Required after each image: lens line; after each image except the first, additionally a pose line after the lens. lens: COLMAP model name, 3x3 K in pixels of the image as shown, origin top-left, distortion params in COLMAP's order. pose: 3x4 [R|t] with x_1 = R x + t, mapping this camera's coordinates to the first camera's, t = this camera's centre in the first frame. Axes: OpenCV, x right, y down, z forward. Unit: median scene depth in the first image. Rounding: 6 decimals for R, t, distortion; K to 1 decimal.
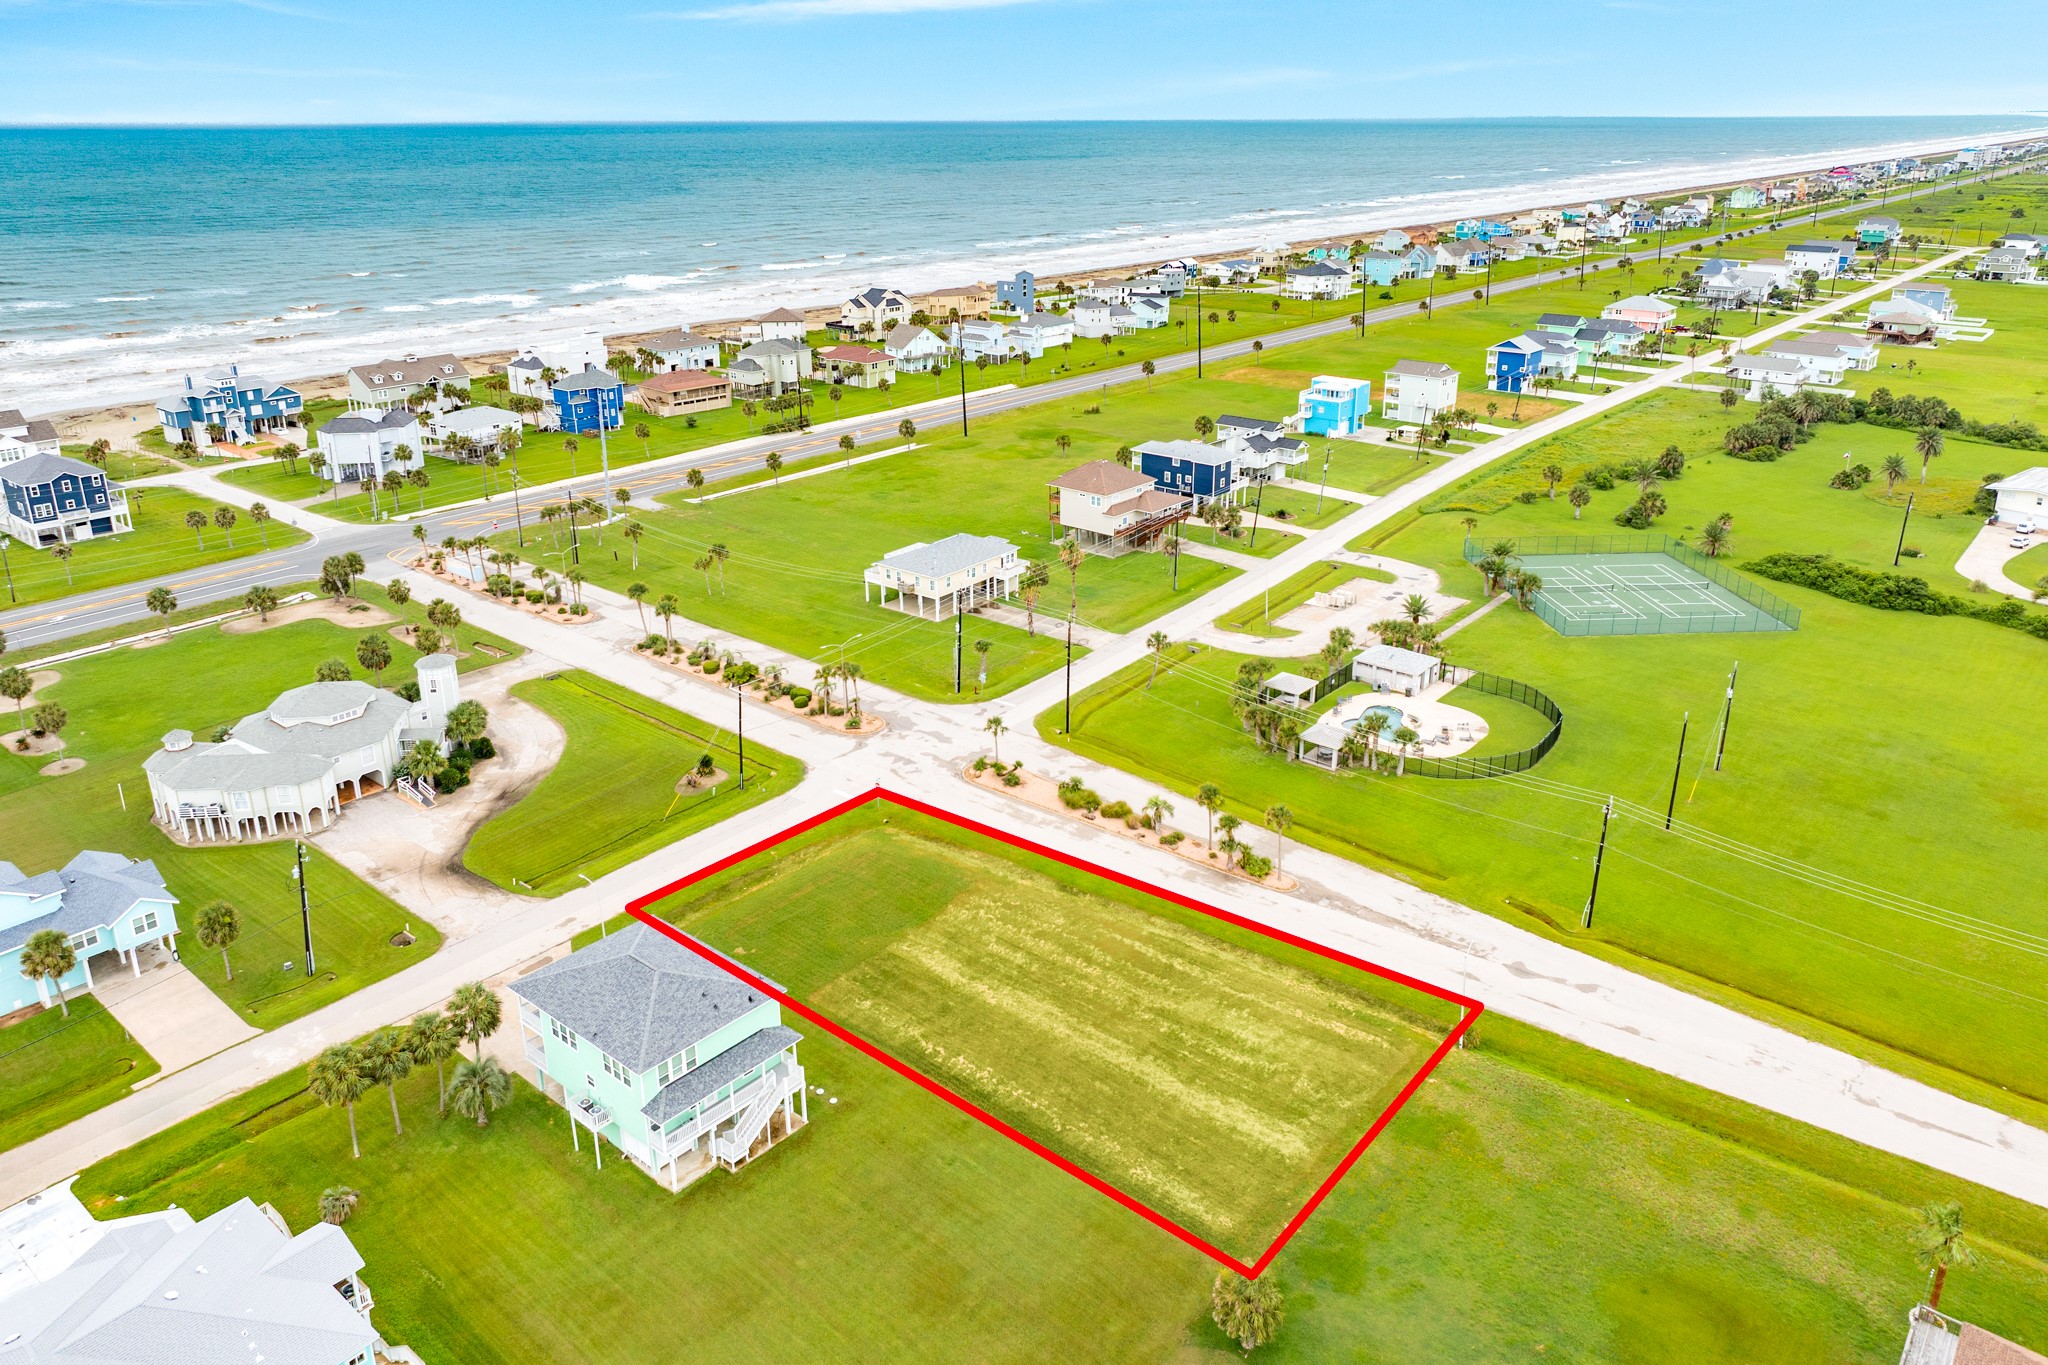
lens RADIAL K [[1421.7, 0, 1024.0], [0, 1421.7, 682.5], [0, 0, 1]] dist [-0.000361, 0.002683]
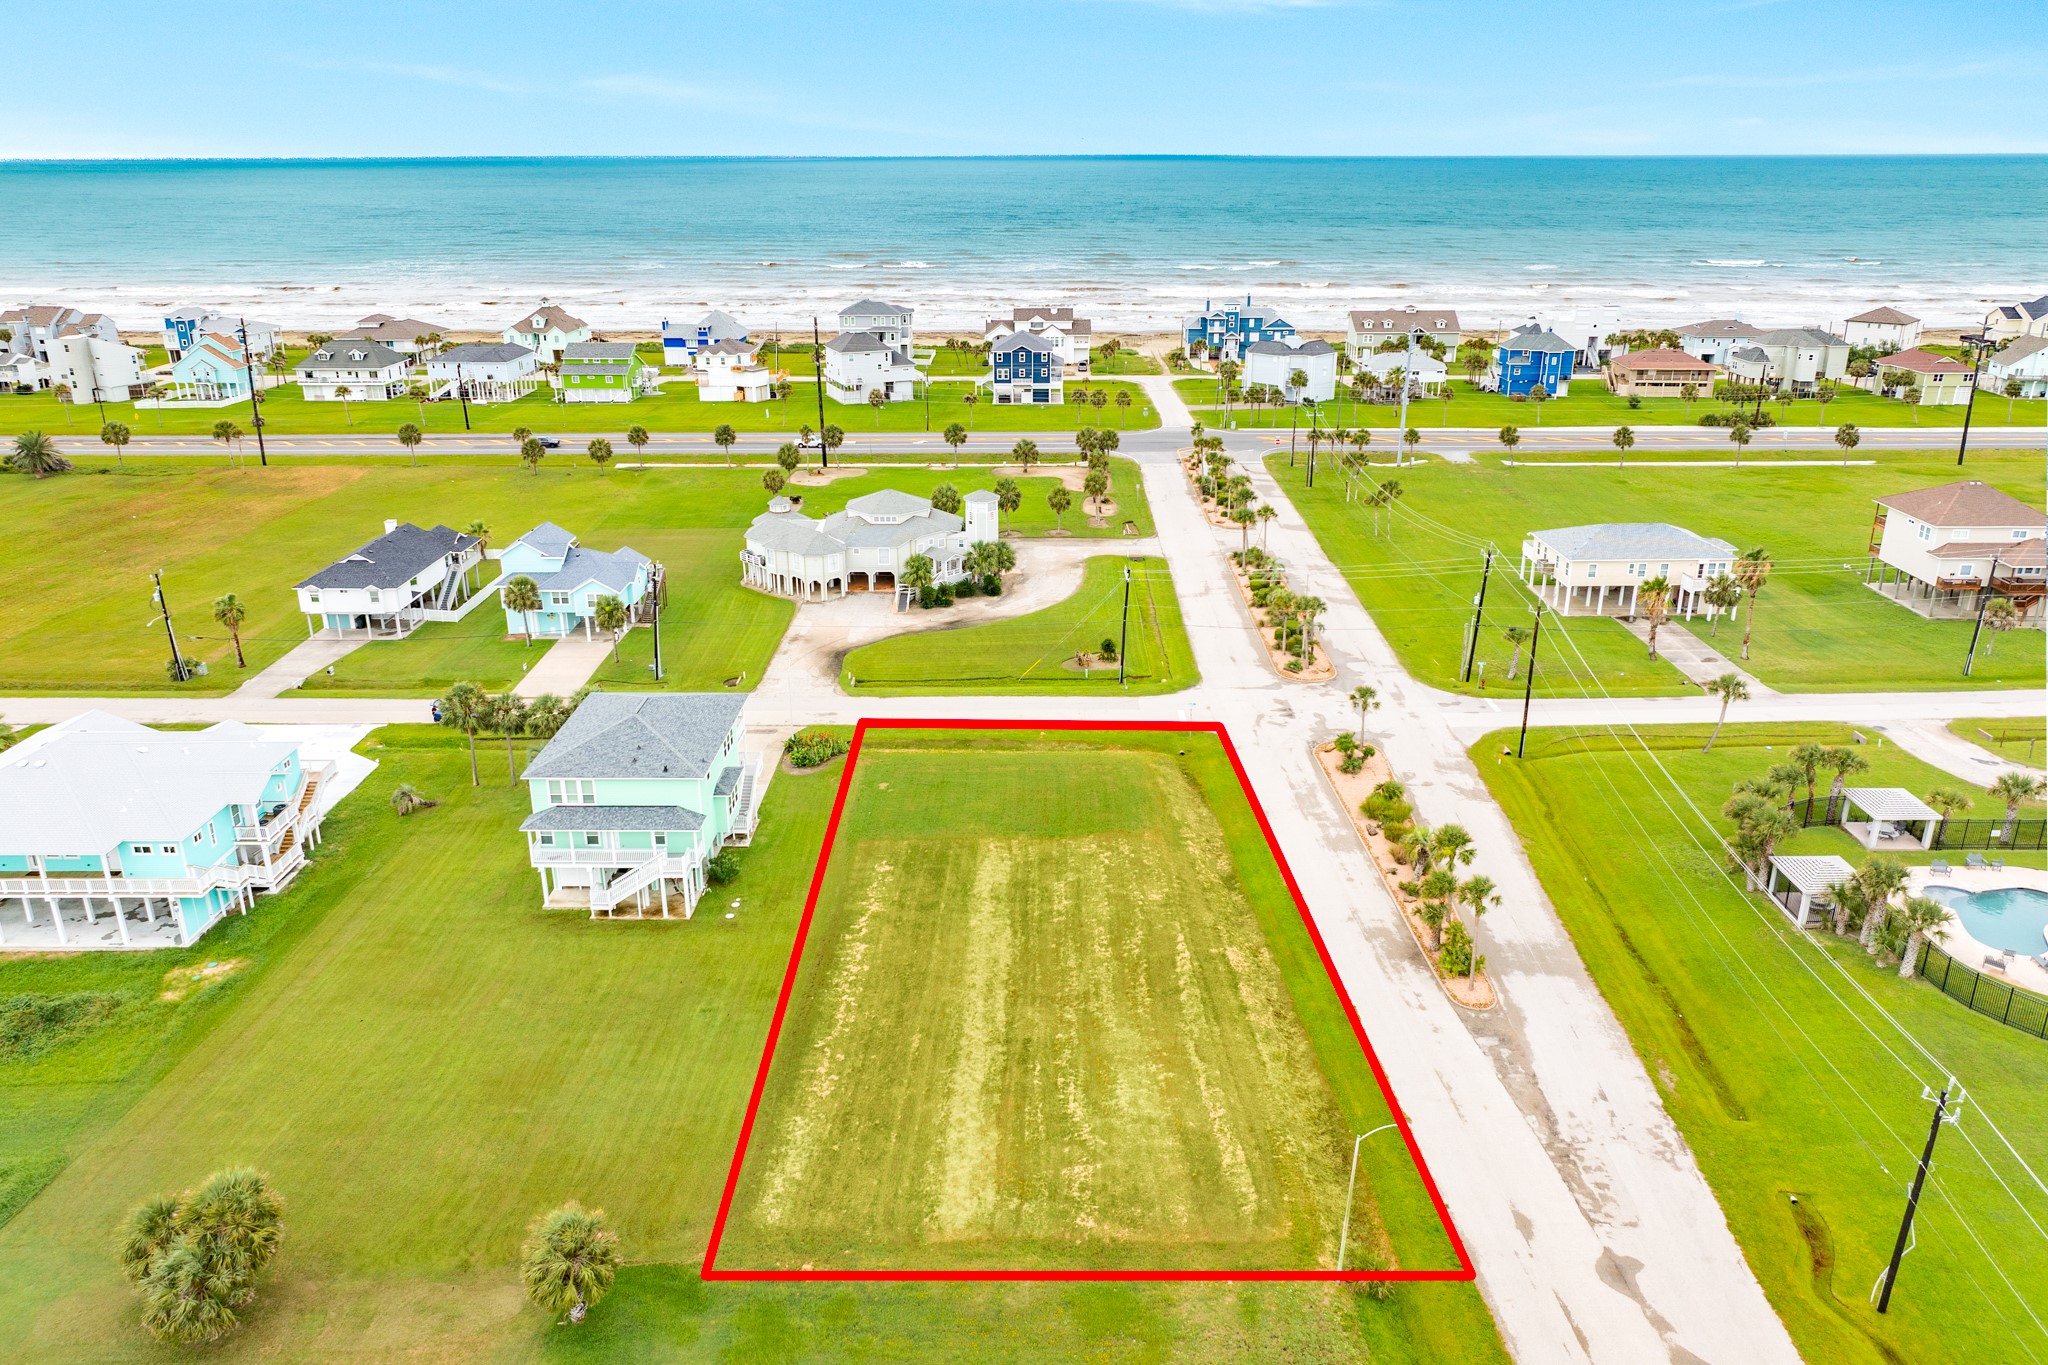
lens RADIAL K [[1382.7, 0, 1024.0], [0, 1382.7, 682.5], [0, 0, 1]] dist [0.004567, 0.002304]
pose [[0.634147, 0.279927, -0.720762, 0.471804], [-0.289562, 0.950309, 0.114313, -0.012428], [0.716946, 0.136214, 0.683692, 0.377052]]
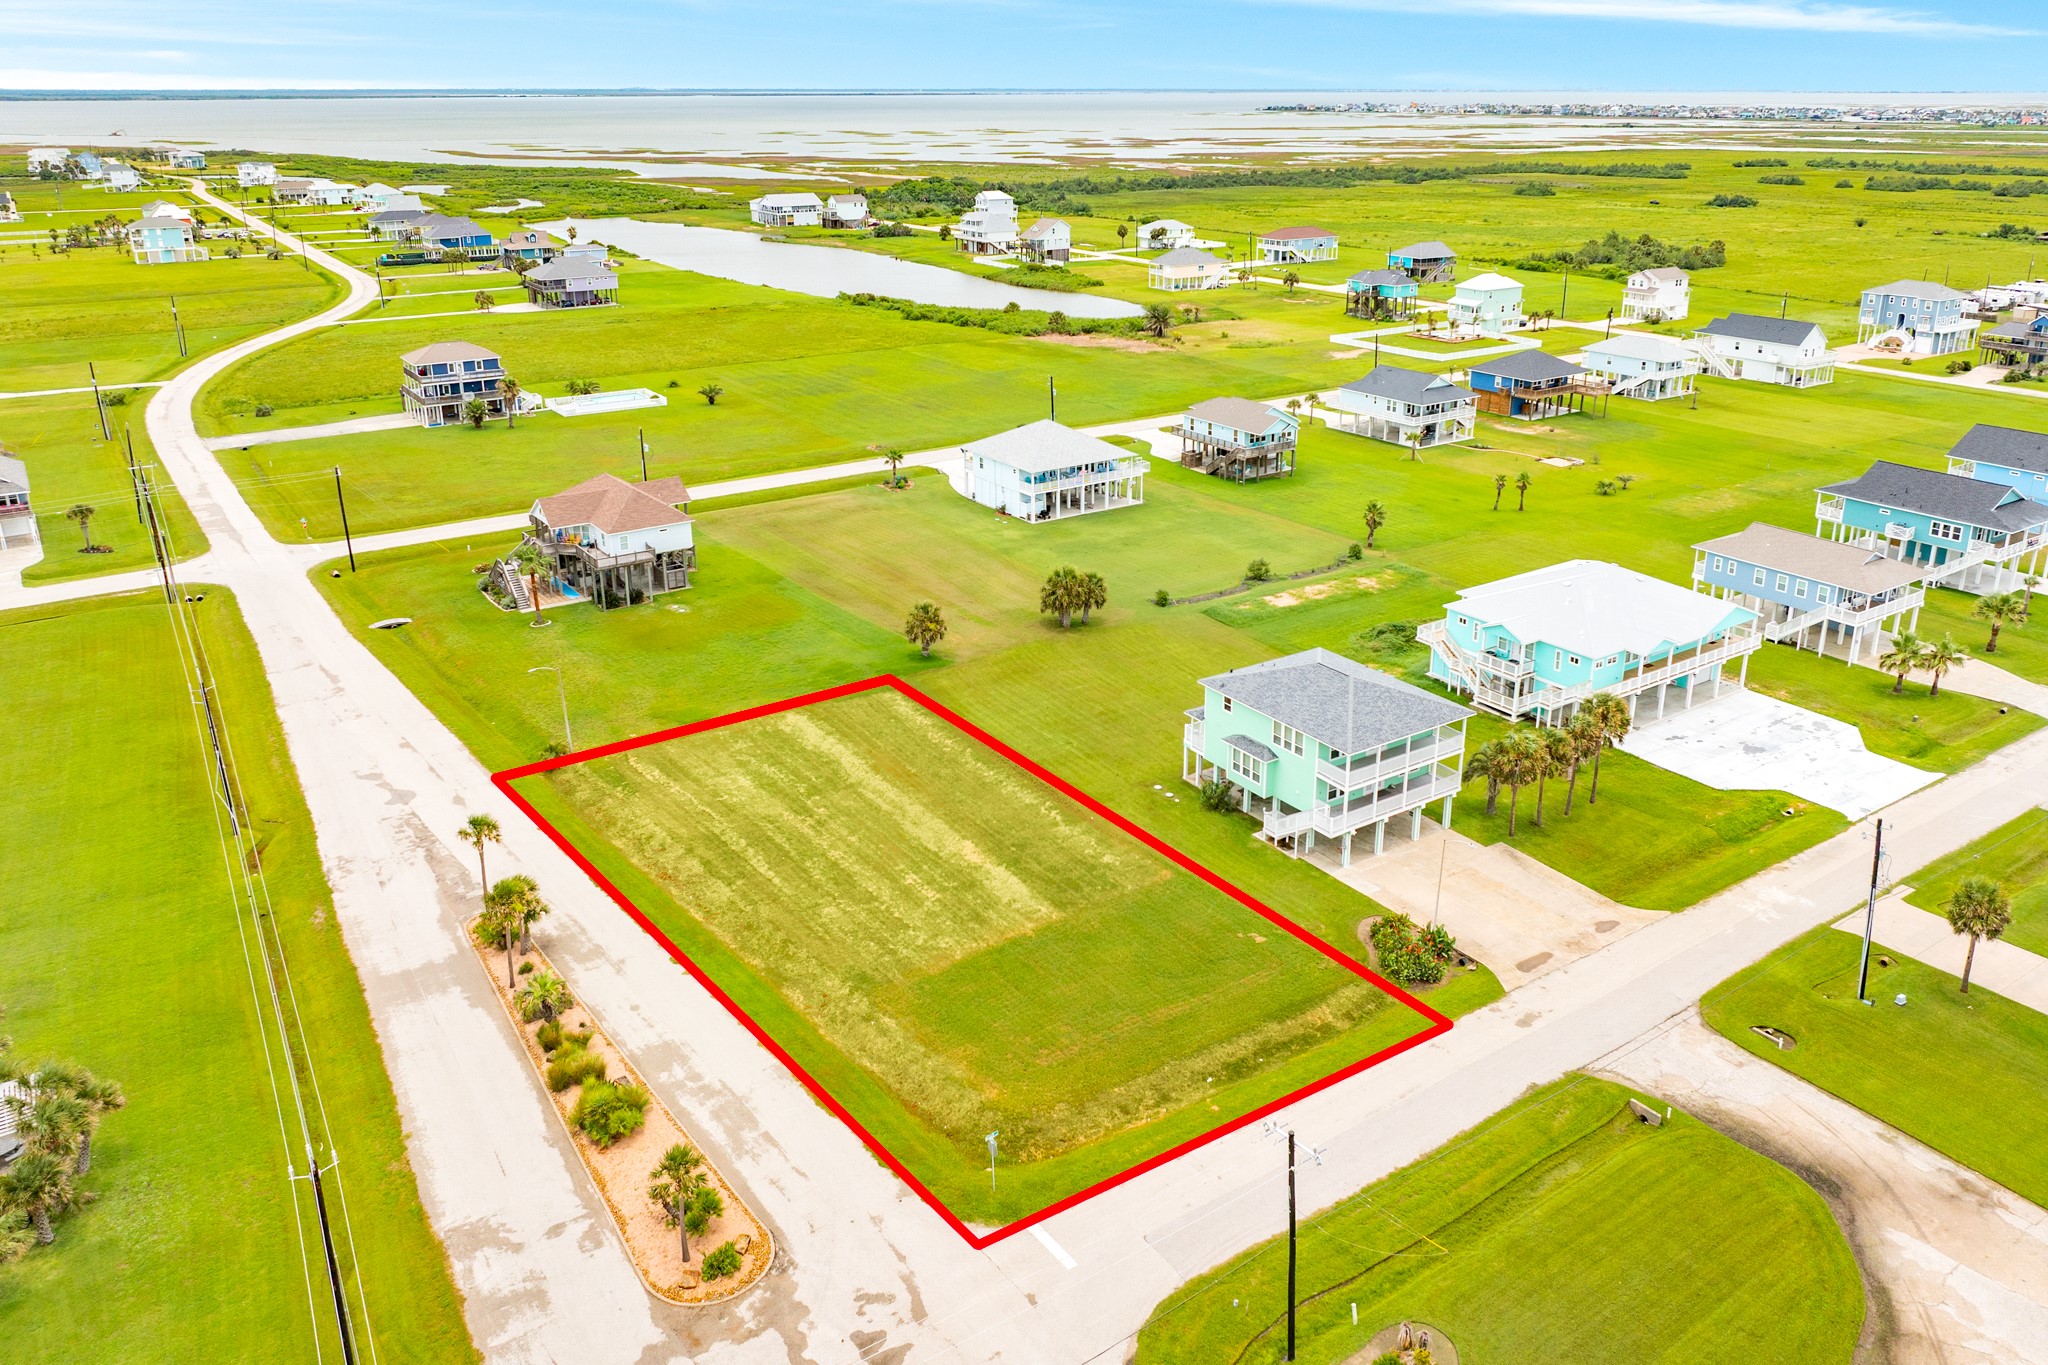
lens RADIAL K [[1467.7, 0, 1024.0], [0, 1467.7, 682.5], [0, 0, 1]] dist [0.008561, 0.000564]
pose [[-0.960659, -0.102544, 0.258107, -0.241448], [0.105626, 0.724611, 0.681015, -0.401885], [-0.256862, 0.681486, -0.685273, 1.330001]]
